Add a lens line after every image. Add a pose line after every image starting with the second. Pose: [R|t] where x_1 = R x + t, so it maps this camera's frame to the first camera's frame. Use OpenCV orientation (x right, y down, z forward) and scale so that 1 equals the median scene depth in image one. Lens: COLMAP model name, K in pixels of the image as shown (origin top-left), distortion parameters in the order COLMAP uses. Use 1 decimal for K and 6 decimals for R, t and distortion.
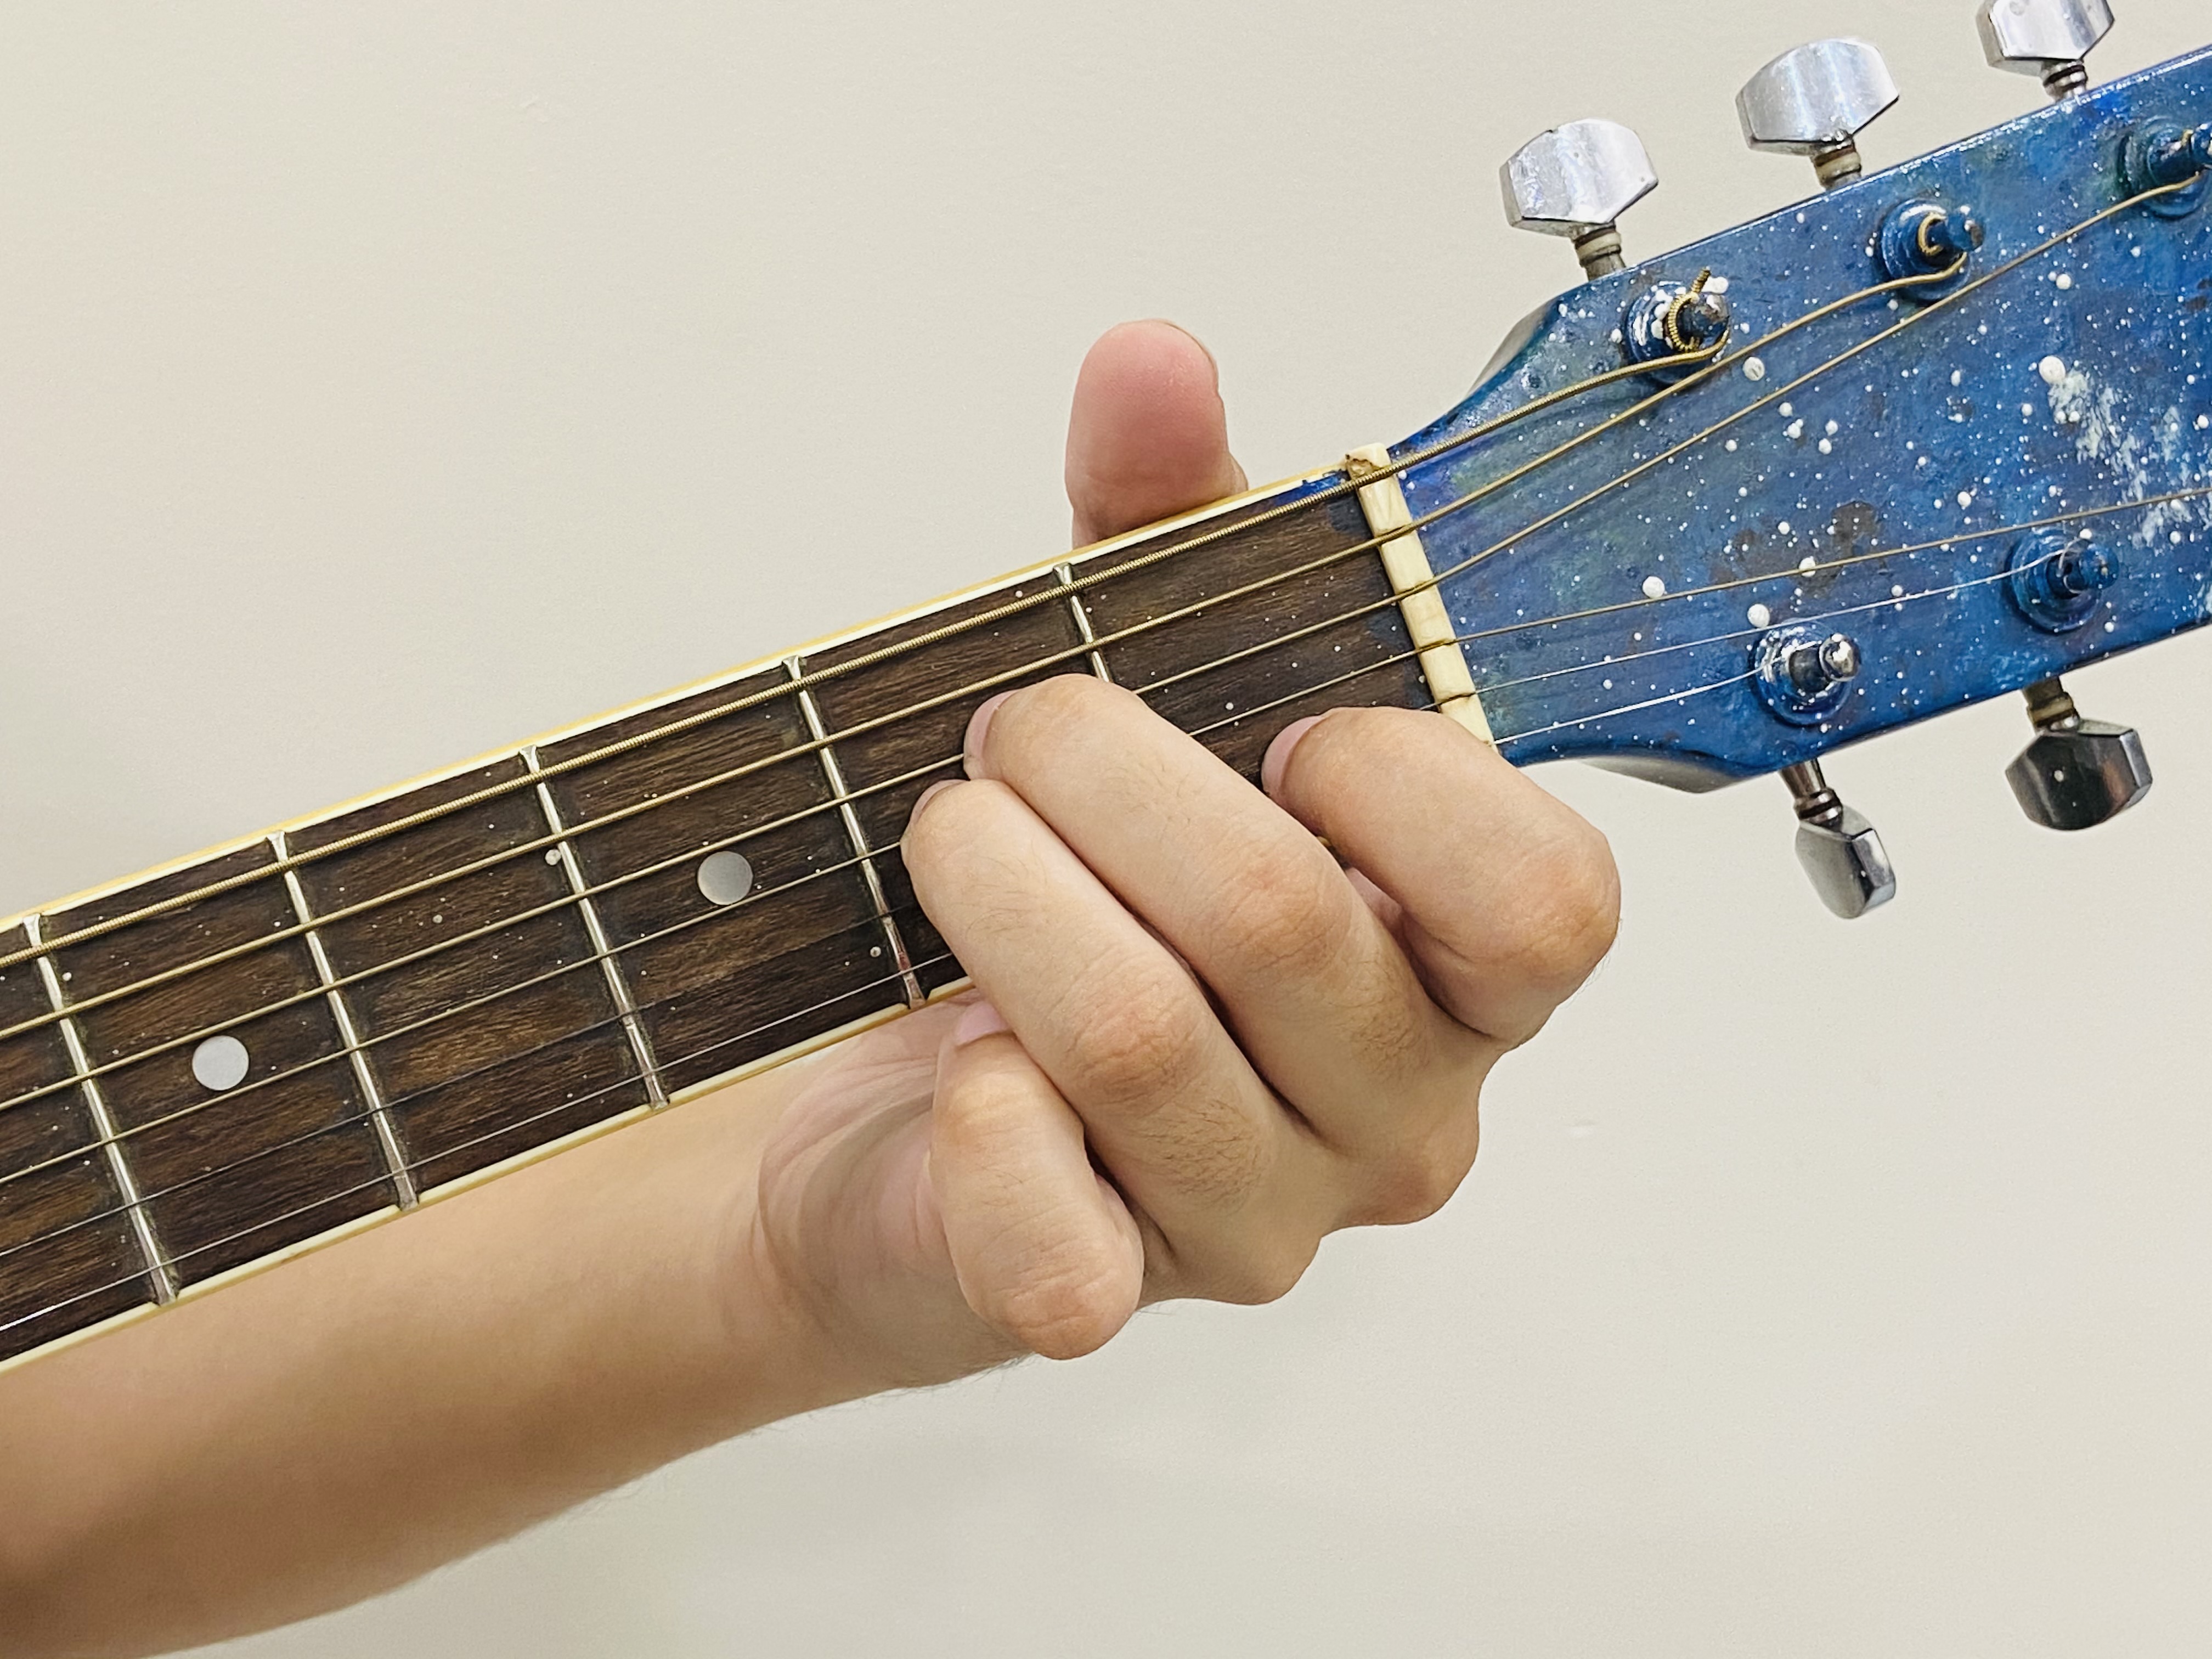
lens RADIAL K [[3062.8, 0, 1147.7], [0, 3062.8, 815.4], [0, 0, 1]] dist [0.118421, -0.127395]
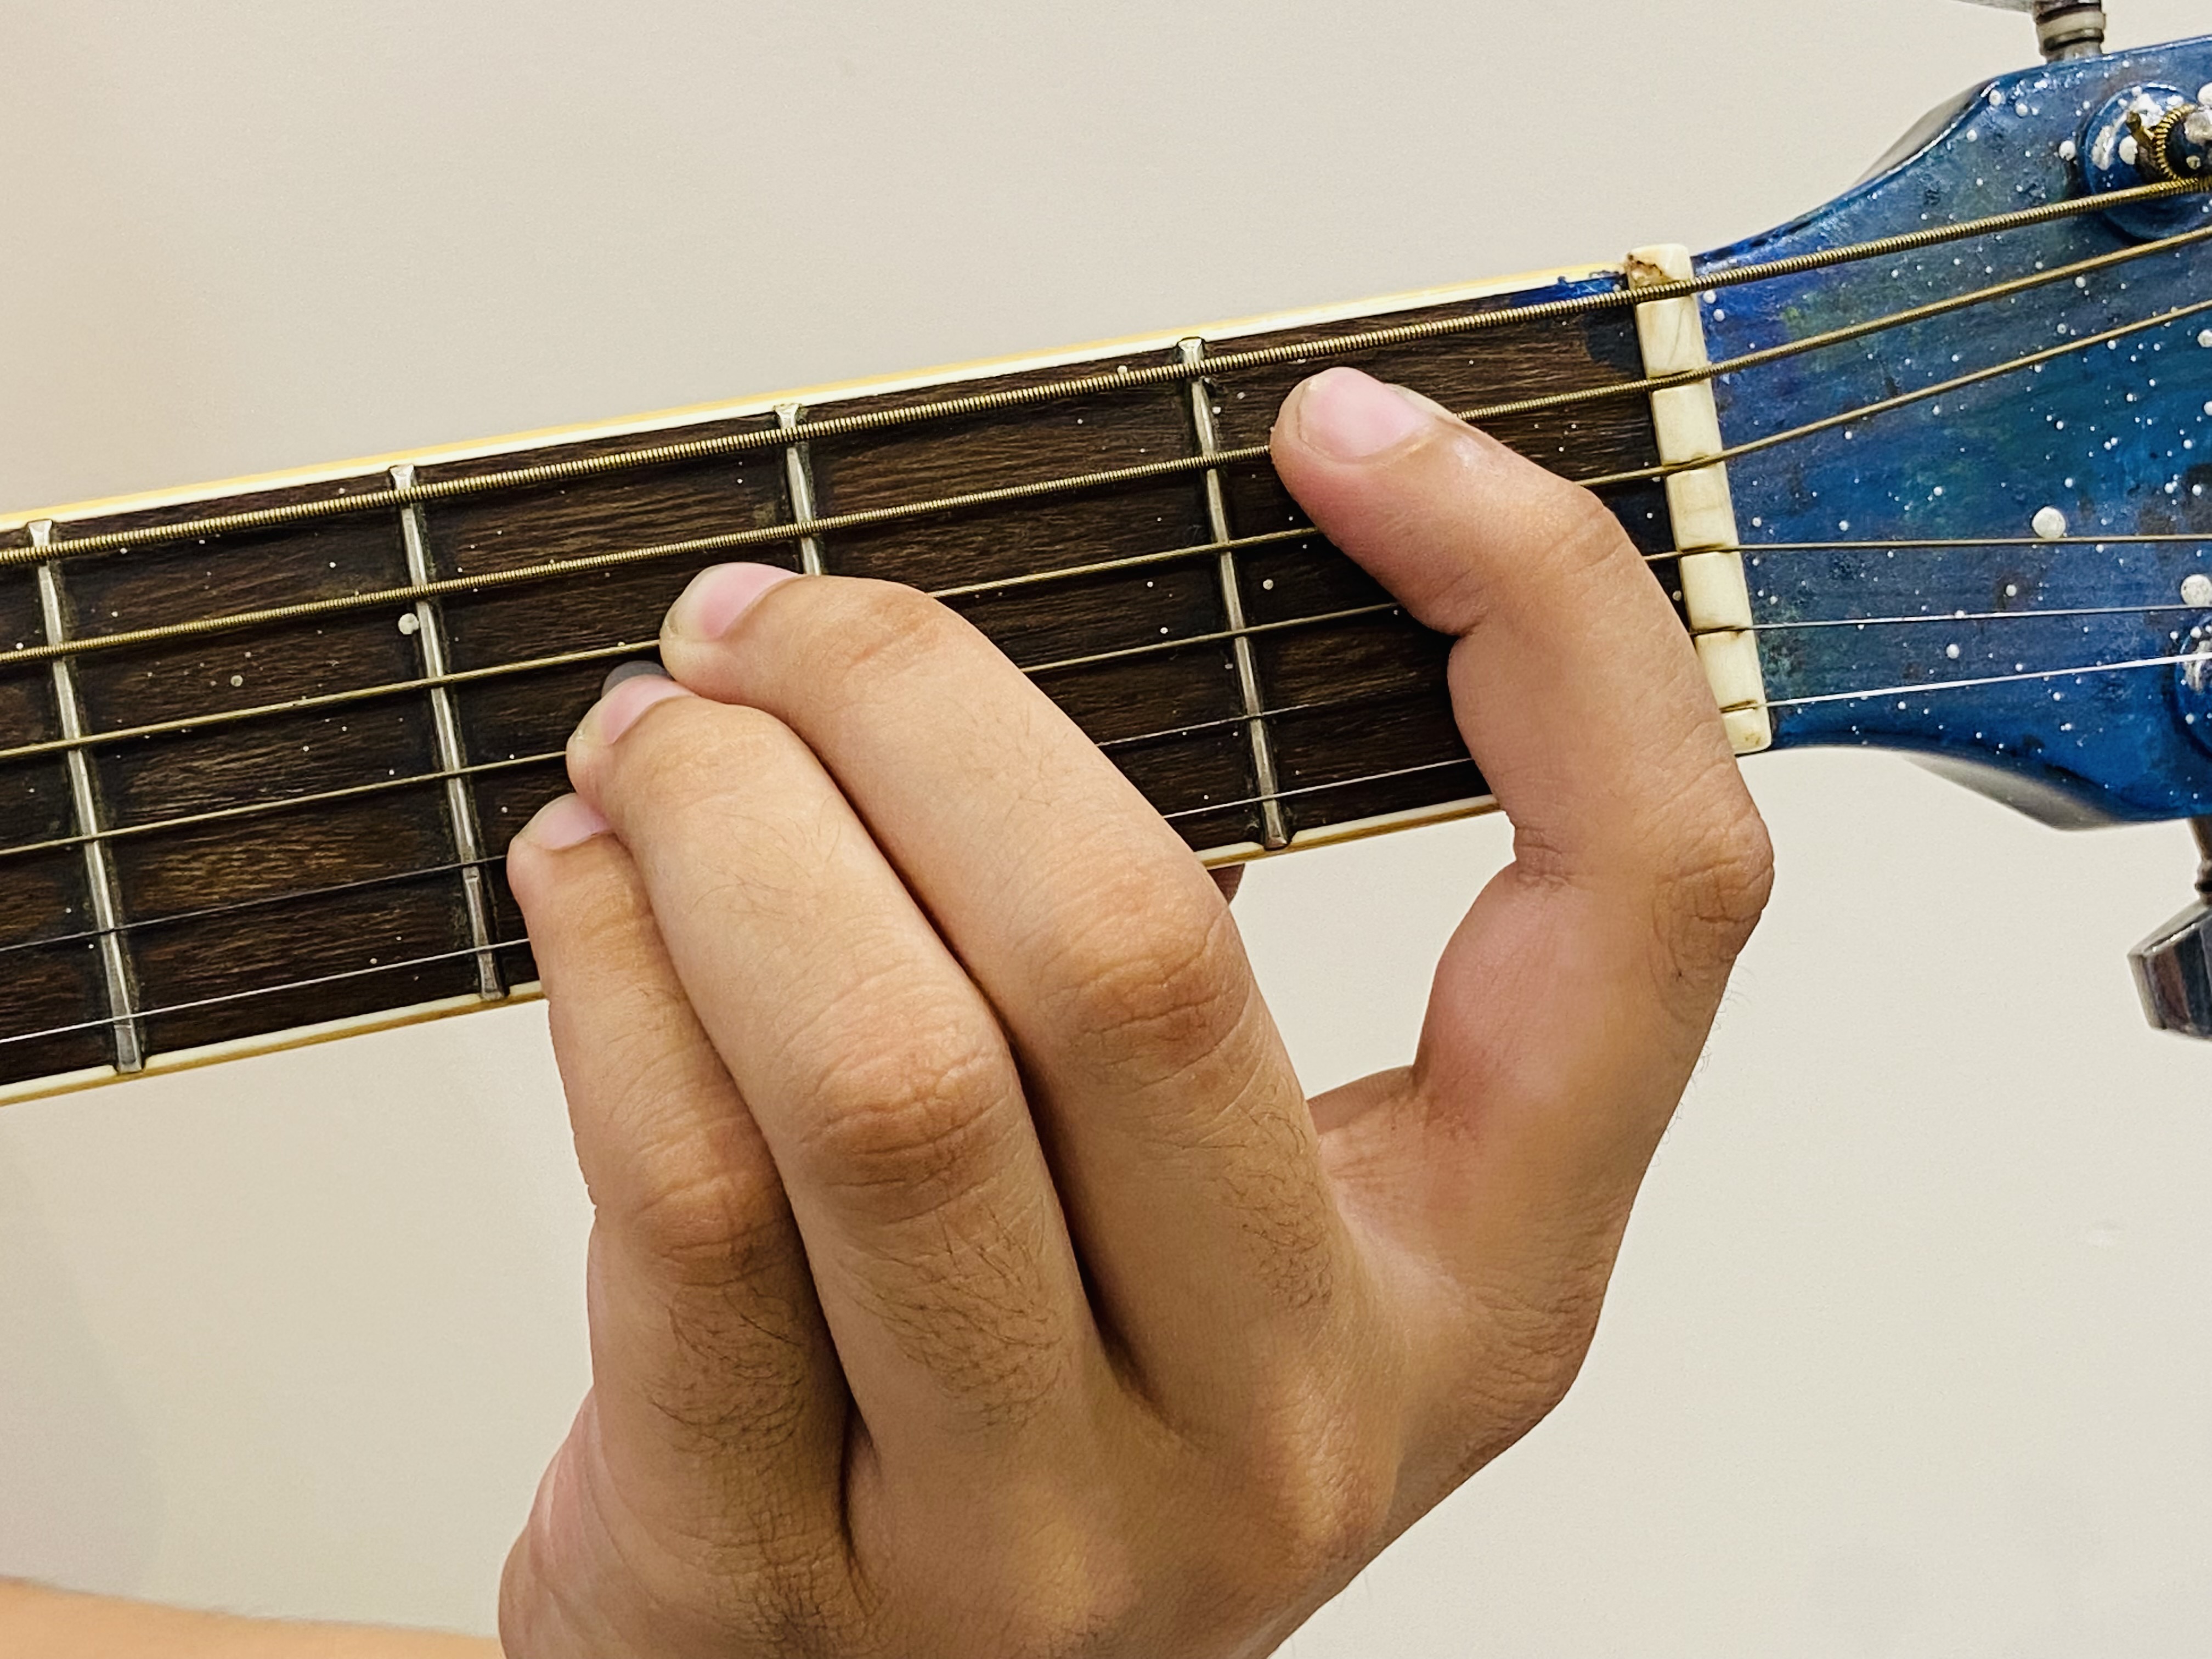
lens RADIAL K [[3530.5, 0, 1106.0], [0, 3530.5, 829.5], [0, 0, 1]] dist [0.129511, -0.212860]
pose [[0.978304, 0.183134, -0.096869, 0.049875], [-0.179170, 0.982635, 0.048225, -0.008062], [0.104019, -0.029823, 0.994128, 0.193365]]
